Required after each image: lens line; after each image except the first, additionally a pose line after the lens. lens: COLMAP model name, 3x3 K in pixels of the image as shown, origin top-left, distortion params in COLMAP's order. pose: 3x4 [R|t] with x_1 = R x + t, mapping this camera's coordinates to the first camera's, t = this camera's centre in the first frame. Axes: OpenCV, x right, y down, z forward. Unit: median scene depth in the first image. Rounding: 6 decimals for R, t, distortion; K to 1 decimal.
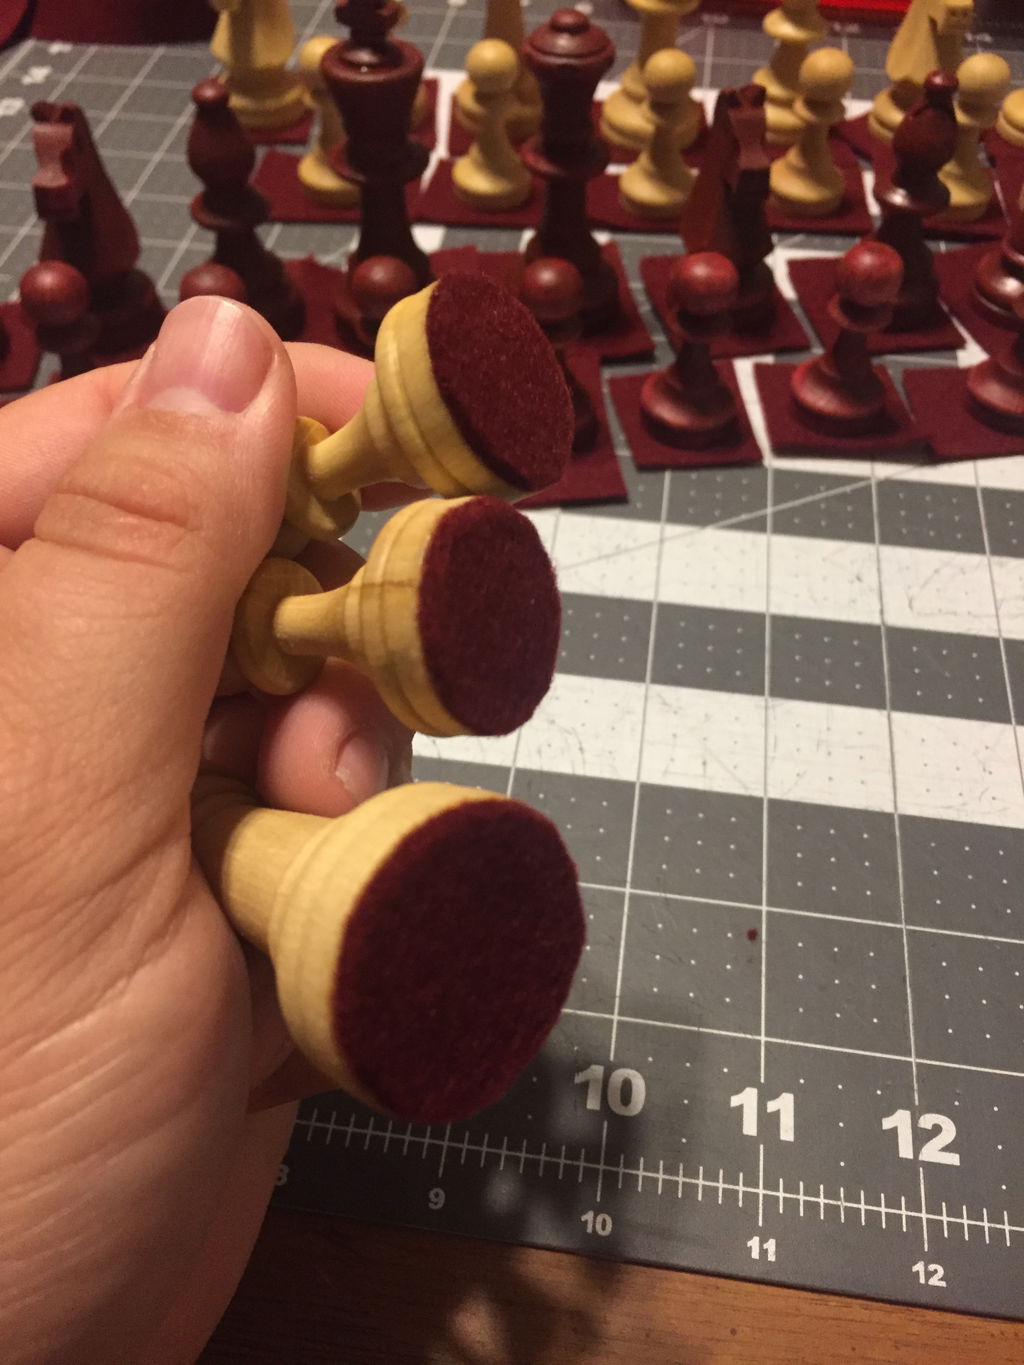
lens RADIAL K [[1092.5, 0, 512.0], [0, 1092.5, 682.5], [0, 0, 1]] dist [0.054988, -0.110152]
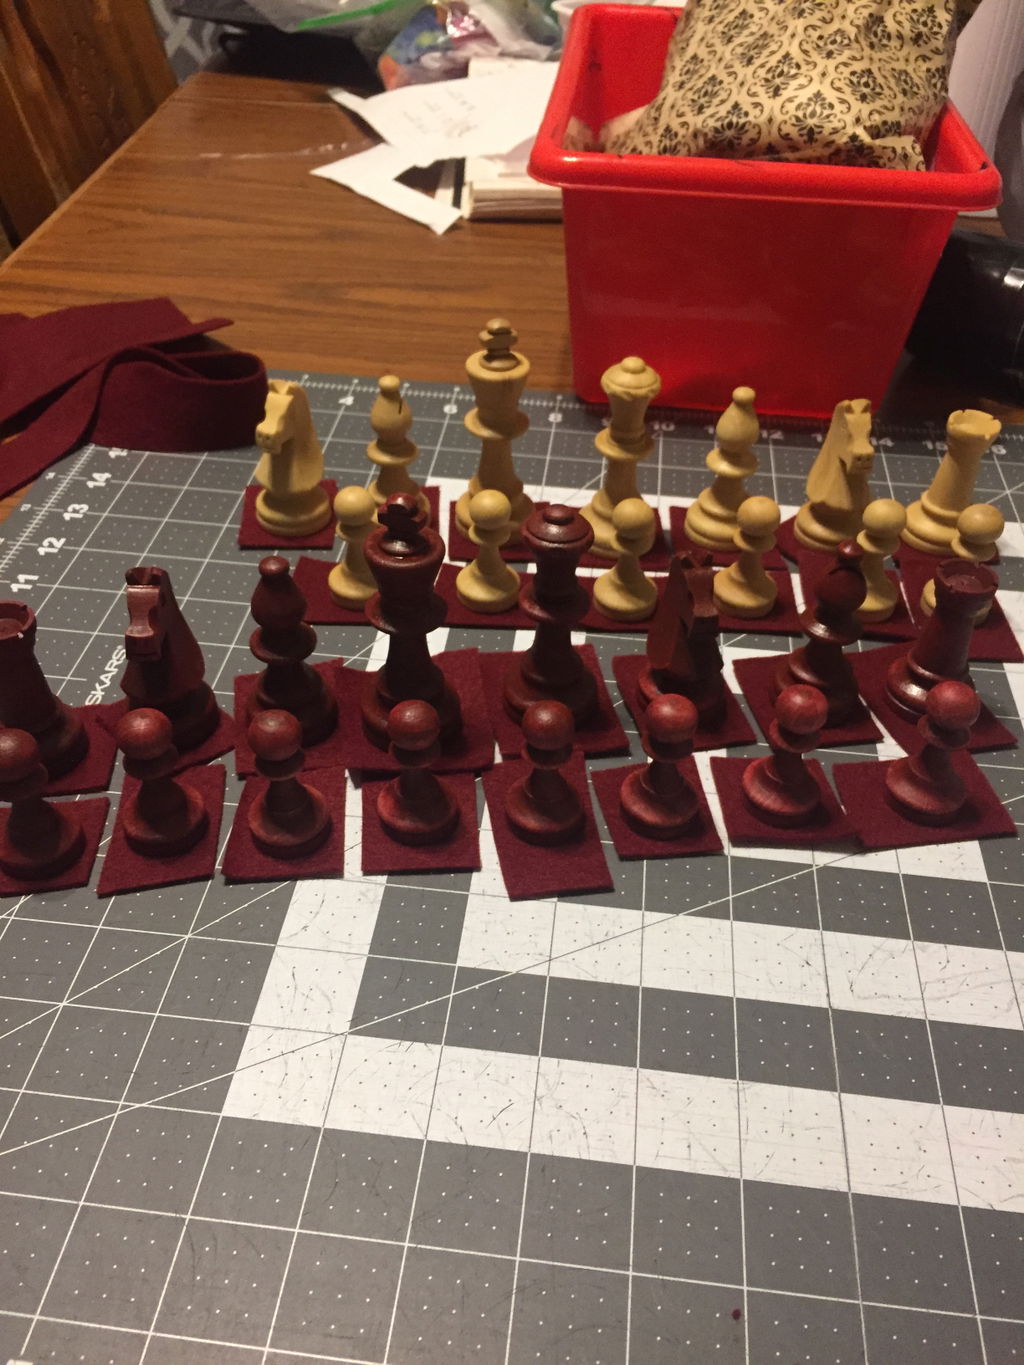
lens RADIAL K [[1092.5, 0, 512.0], [0, 1092.5, 682.5], [0, 0, 1]] dist [0.054988, -0.110152]
pose [[0.999124, -0.001225, 0.041838, -0.052616], [0.008885, 0.982998, -0.183399, -0.163891], [-0.040902, 0.183610, 0.982148, -0.205551]]
